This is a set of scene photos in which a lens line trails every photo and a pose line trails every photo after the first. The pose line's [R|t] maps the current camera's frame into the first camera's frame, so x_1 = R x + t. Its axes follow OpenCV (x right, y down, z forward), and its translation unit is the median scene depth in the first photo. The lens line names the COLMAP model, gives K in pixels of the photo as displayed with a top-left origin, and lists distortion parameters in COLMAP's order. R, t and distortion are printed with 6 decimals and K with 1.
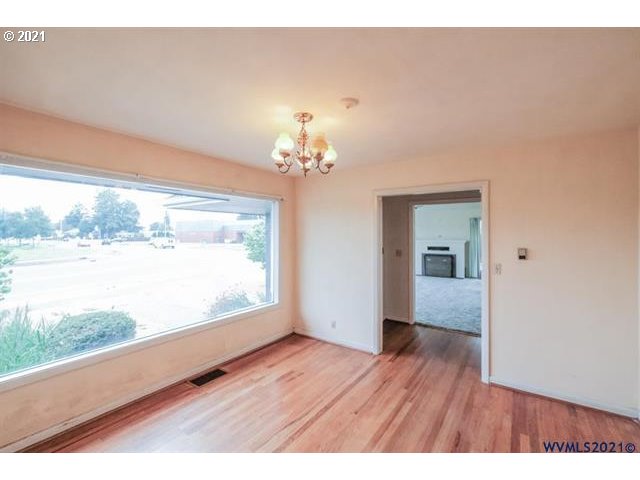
lens RADIAL K [[279.1, 0, 327.9], [0, 279.1, 233.6], [0, 0, 1]] dist [-0.003985, -0.000691]
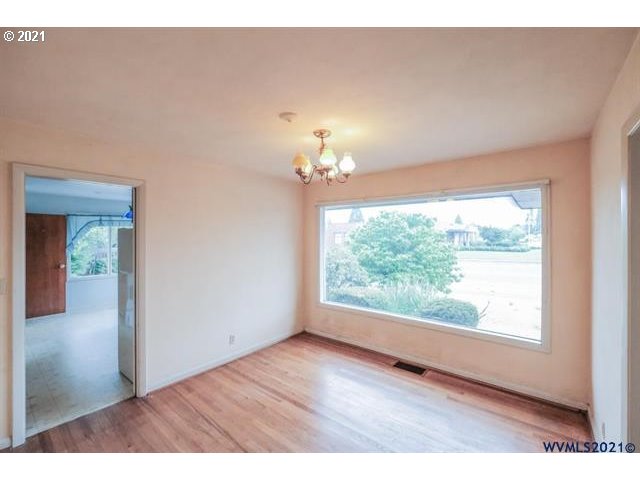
lens RADIAL K [[279.1, 0, 326.5], [0, 279.1, 236.7], [0, 0, 1]] dist [-0.003985, -0.000691]
pose [[-0.063558, 0.000984, -0.997978, 0.658577], [0.003781, 0.999993, 0.000745, -0.006318], [0.997971, -0.003726, -0.063561, 0.703226]]
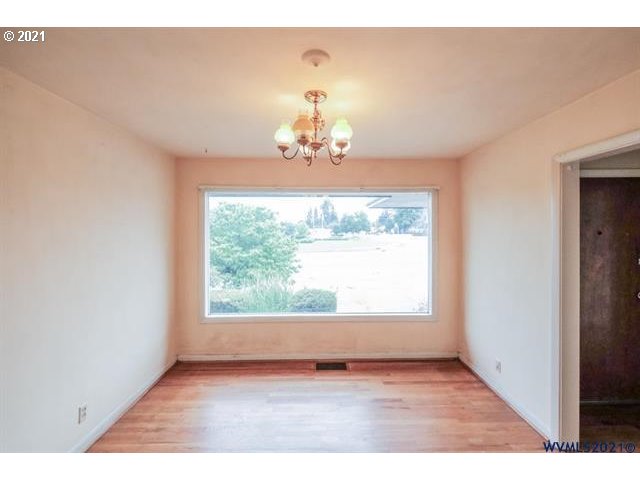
lens RADIAL K [[279.1, 0, 327.3], [0, 279.1, 231.4], [0, 0, 1]] dist [-0.003985, -0.000691]
pose [[0.590887, 0.003418, -0.806747, 0.402095], [0.003004, 0.999975, 0.006437, -0.008755], [0.806749, -0.006227, 0.590862, 0.338976]]
